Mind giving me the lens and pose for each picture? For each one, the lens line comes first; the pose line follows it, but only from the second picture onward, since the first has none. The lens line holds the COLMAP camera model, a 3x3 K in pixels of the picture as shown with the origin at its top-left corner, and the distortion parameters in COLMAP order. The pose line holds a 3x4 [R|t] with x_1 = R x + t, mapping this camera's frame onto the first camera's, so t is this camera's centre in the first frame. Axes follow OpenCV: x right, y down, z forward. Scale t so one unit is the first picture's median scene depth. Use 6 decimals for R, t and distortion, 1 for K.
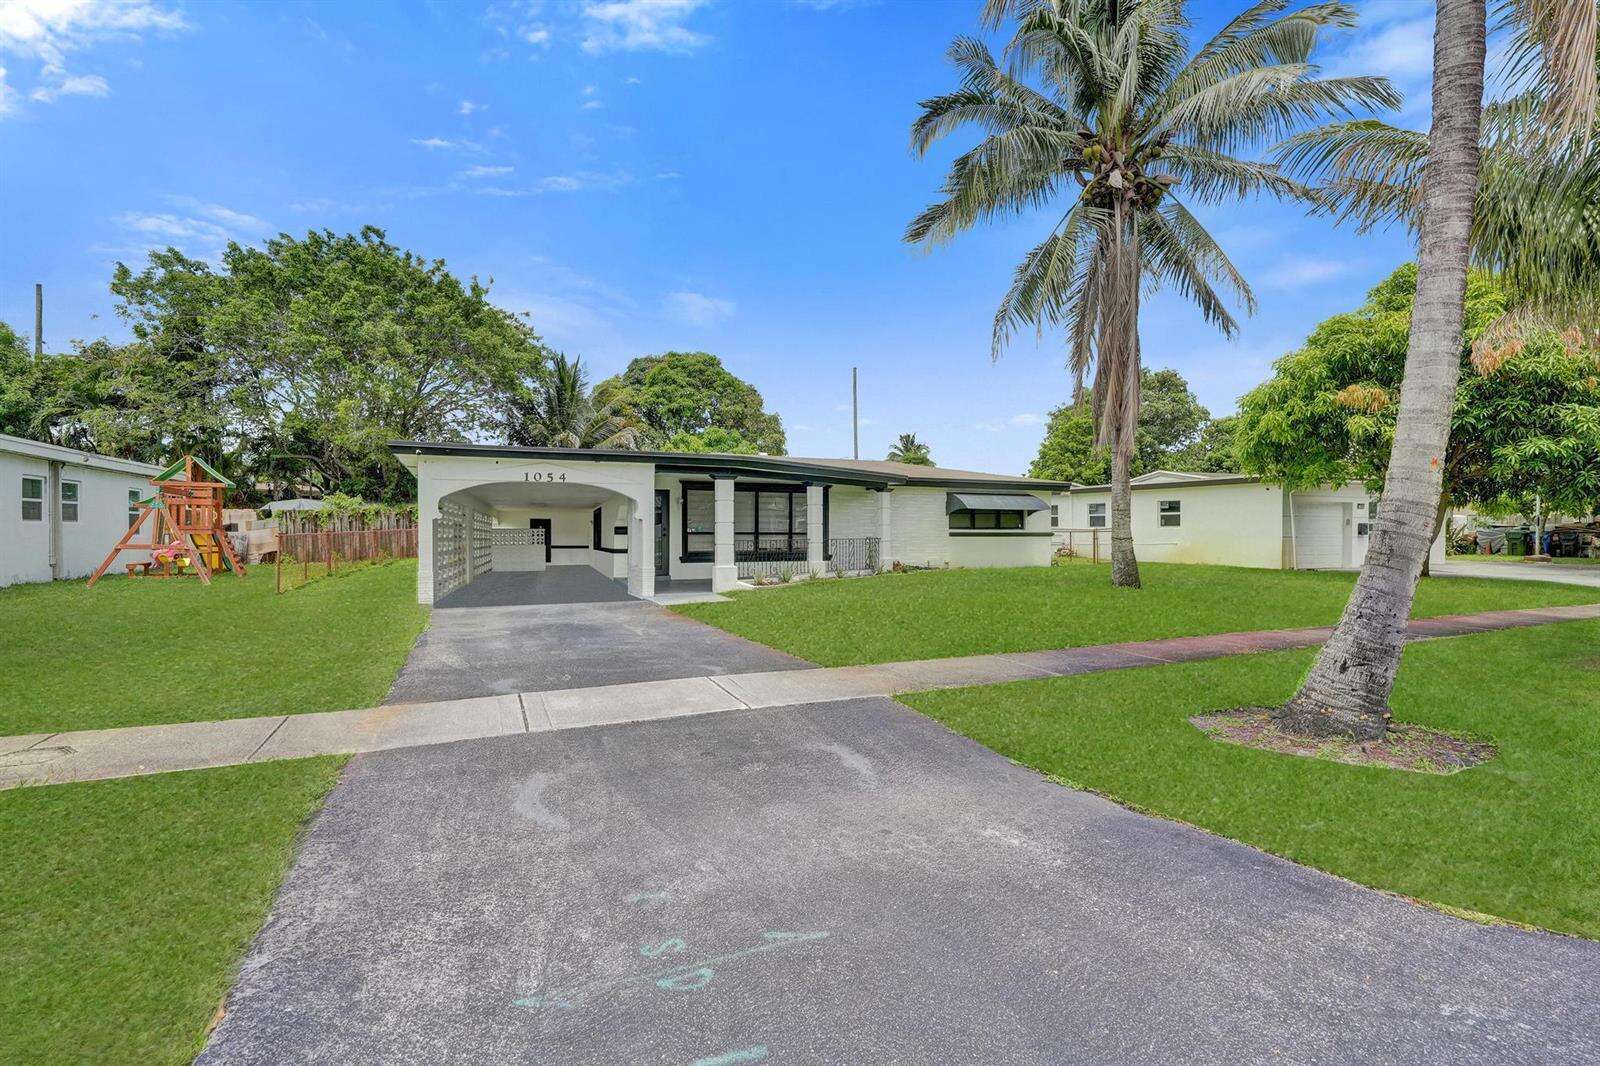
lens RADIAL K [[745.1, 0, 797.5], [0, 745.1, 540.0], [0, 0, 1]] dist [-0.007097, 0.000176]
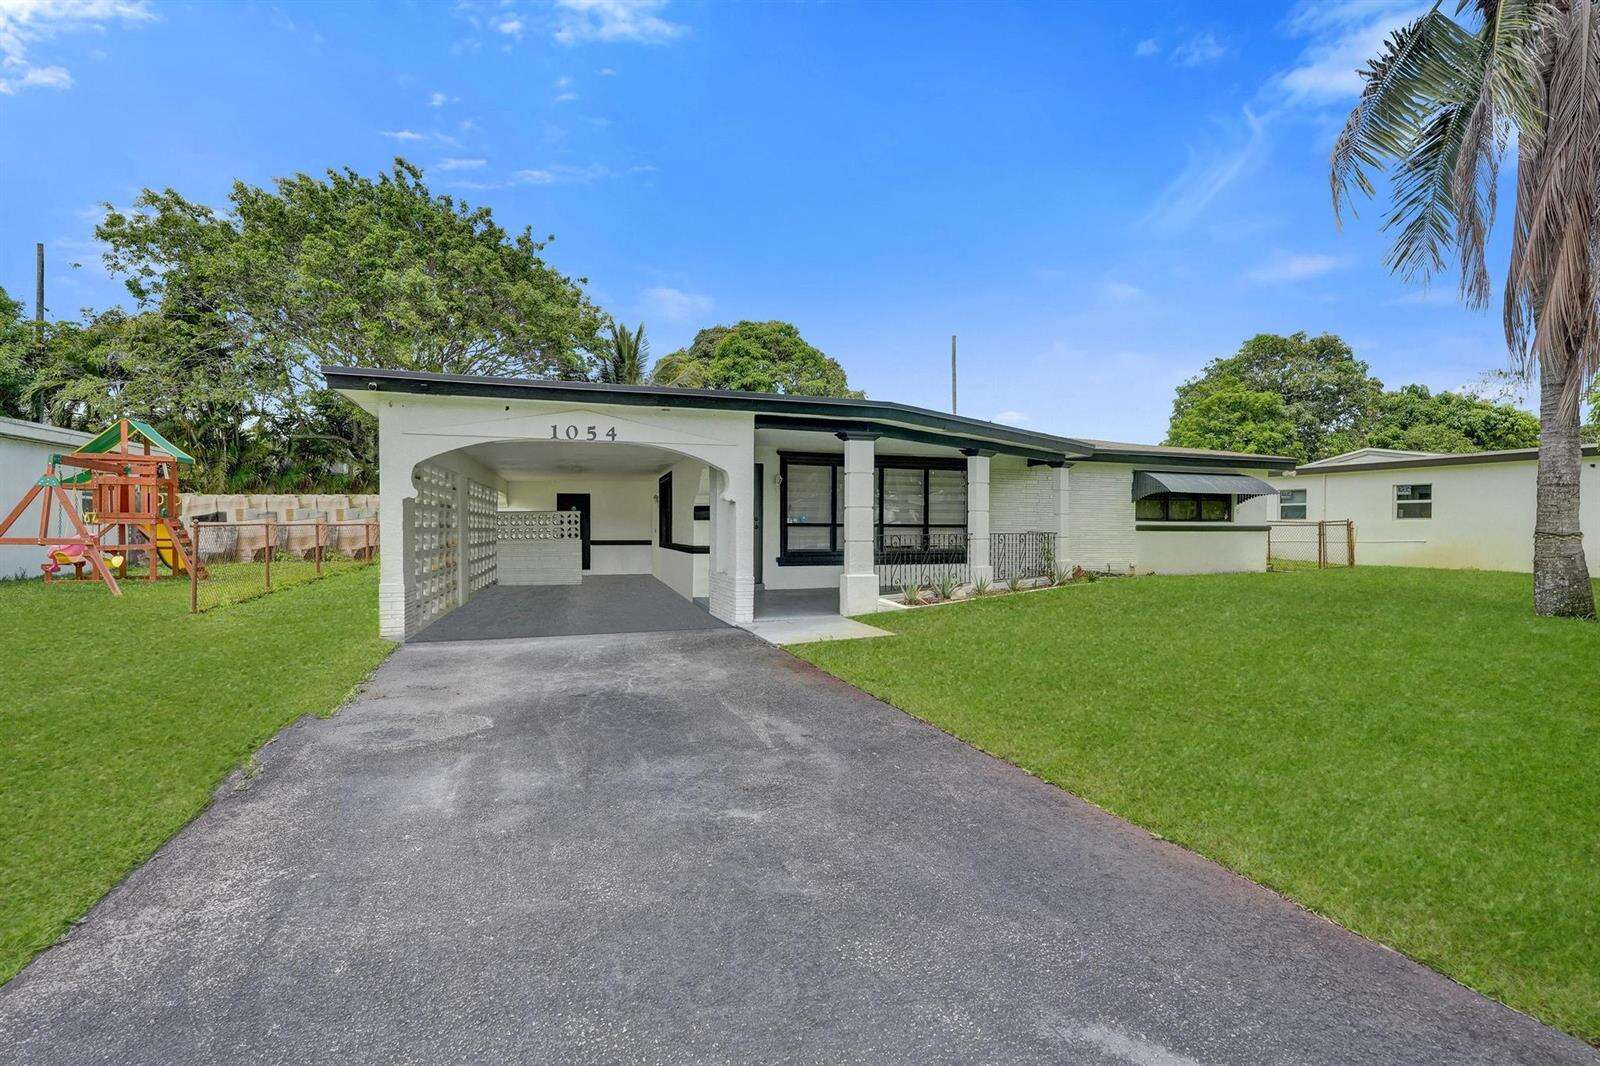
lens RADIAL K [[745.1, 0, 797.5], [0, 745.1, 540.0], [0, 0, 1]] dist [-0.007097, 0.000176]
pose [[0.996969, 0.003966, -0.077700, -0.075154], [-0.003472, 0.999973, 0.006485, 0.000696], [0.077723, -0.006195, 0.996956, 0.263539]]
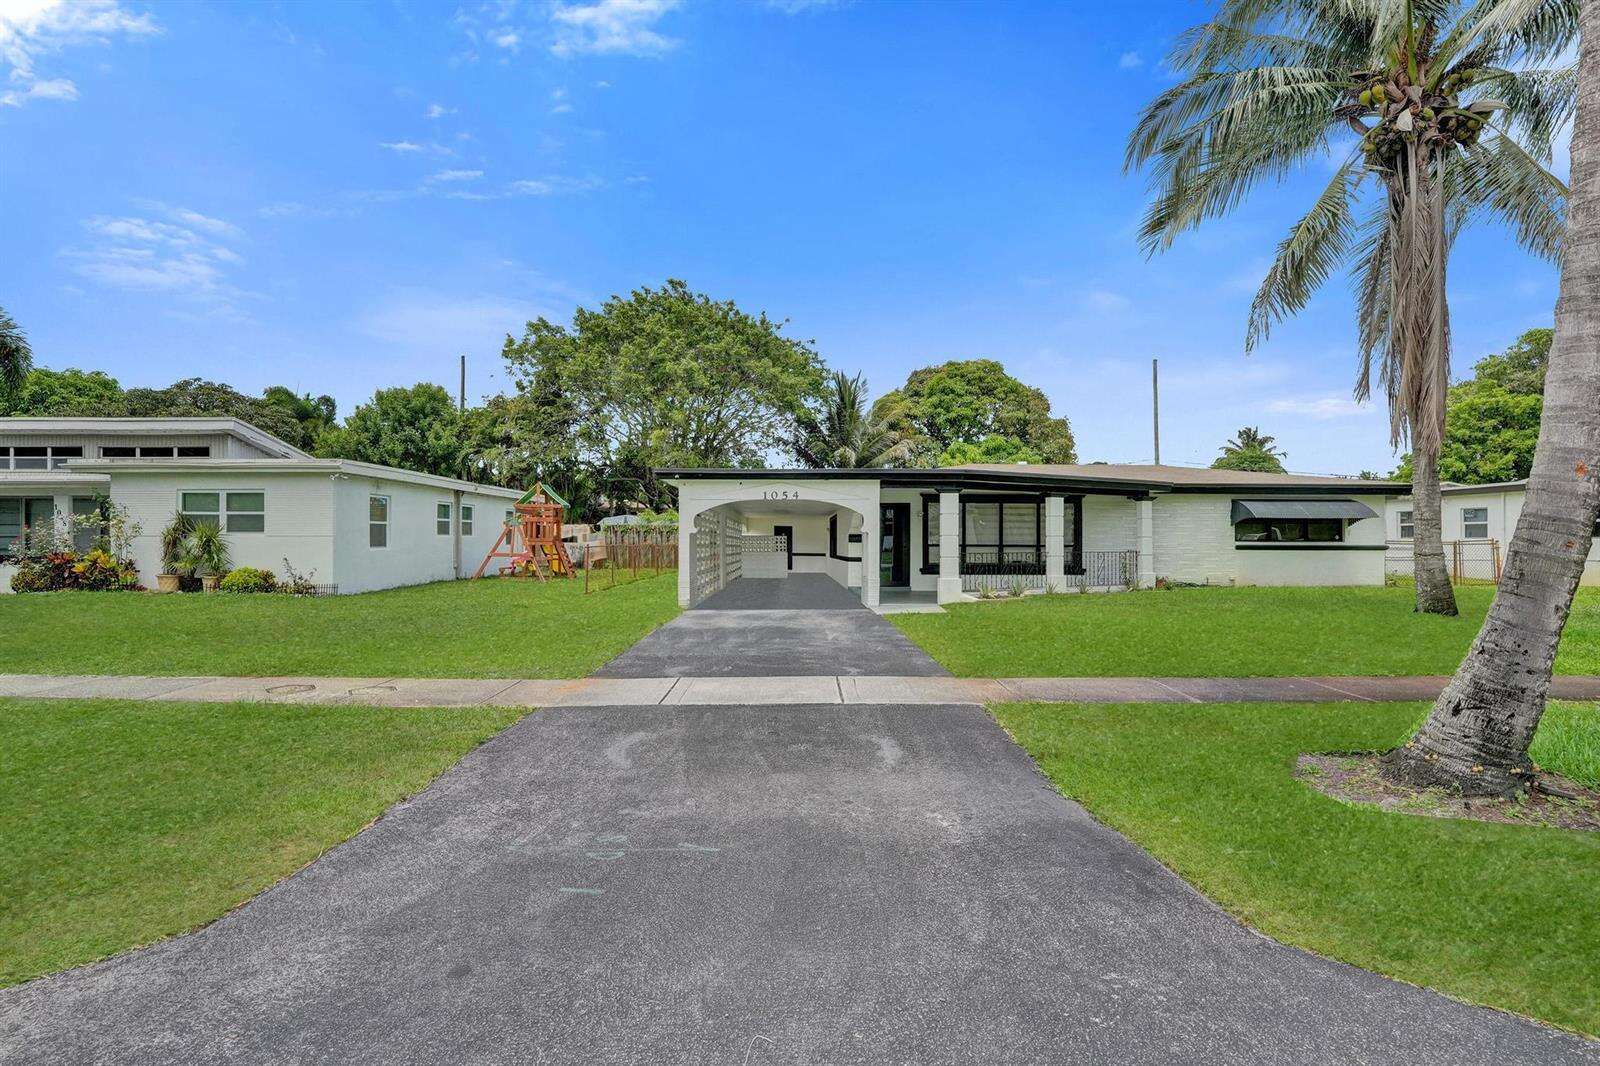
lens RADIAL K [[766.5, 0, 792.7], [0, 766.5, 540.3], [0, 0, 1]] dist [-0.005281, -0.000060]
pose [[0.917432, 0.000665, -0.397892, 0.090214], [-0.005893, 0.999912, -0.011916, -0.002381], [0.397849, 0.013277, 0.917355, -0.029450]]
